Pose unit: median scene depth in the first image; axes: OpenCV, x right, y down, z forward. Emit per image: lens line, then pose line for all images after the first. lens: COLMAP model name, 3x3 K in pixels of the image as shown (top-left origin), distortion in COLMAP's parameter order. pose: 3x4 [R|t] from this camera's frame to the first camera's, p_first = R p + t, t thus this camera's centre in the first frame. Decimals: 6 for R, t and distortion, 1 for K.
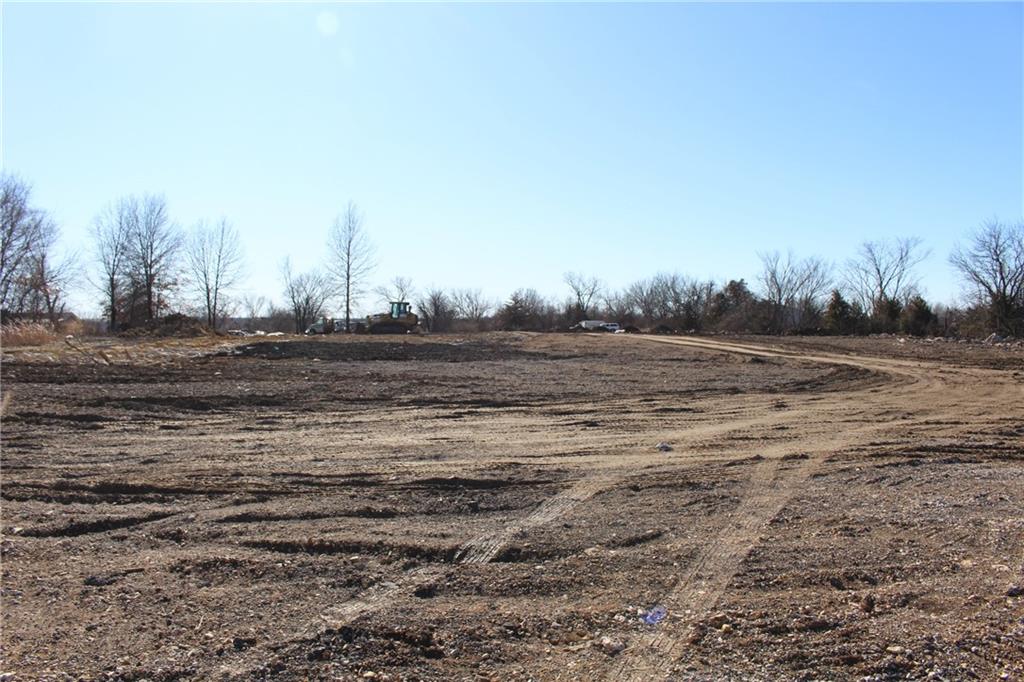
lens RADIAL K [[896.3, 0, 509.7], [0, 896.3, 360.5], [0, 0, 1]] dist [-0.156246, 0.167810]
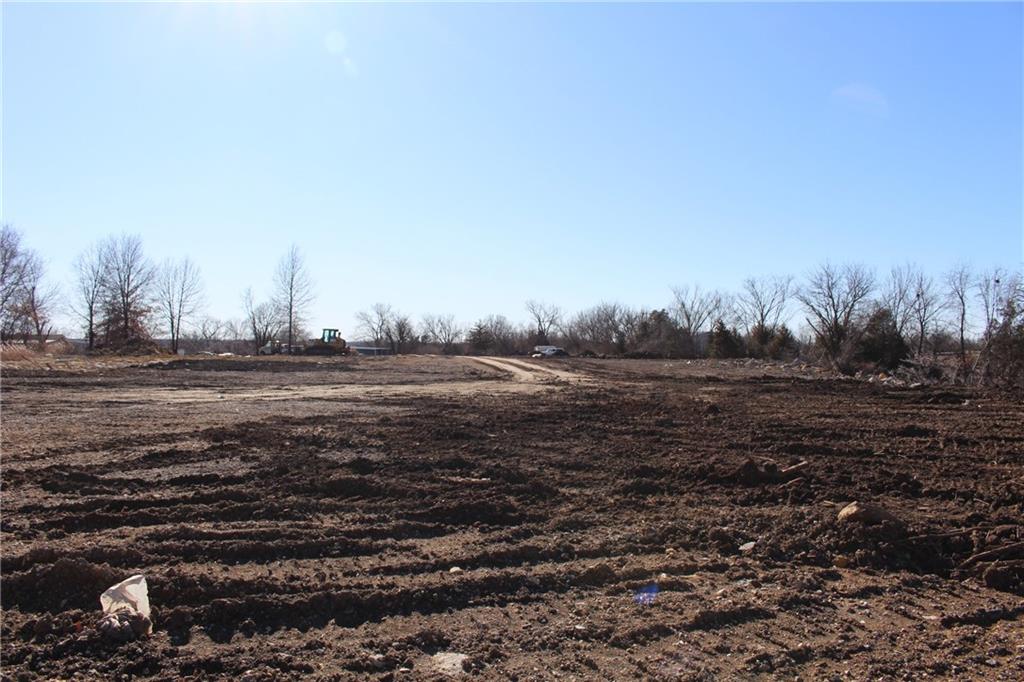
lens RADIAL K [[896.3, 0, 520.3], [0, 896.3, 337.0], [0, 0, 1]] dist [-0.156246, 0.167810]
pose [[0.999958, 0.006875, 0.006032, 0.111785], [-0.006540, 0.998527, -0.053864, 0.006939], [-0.006393, 0.053823, 0.998530, -0.170910]]
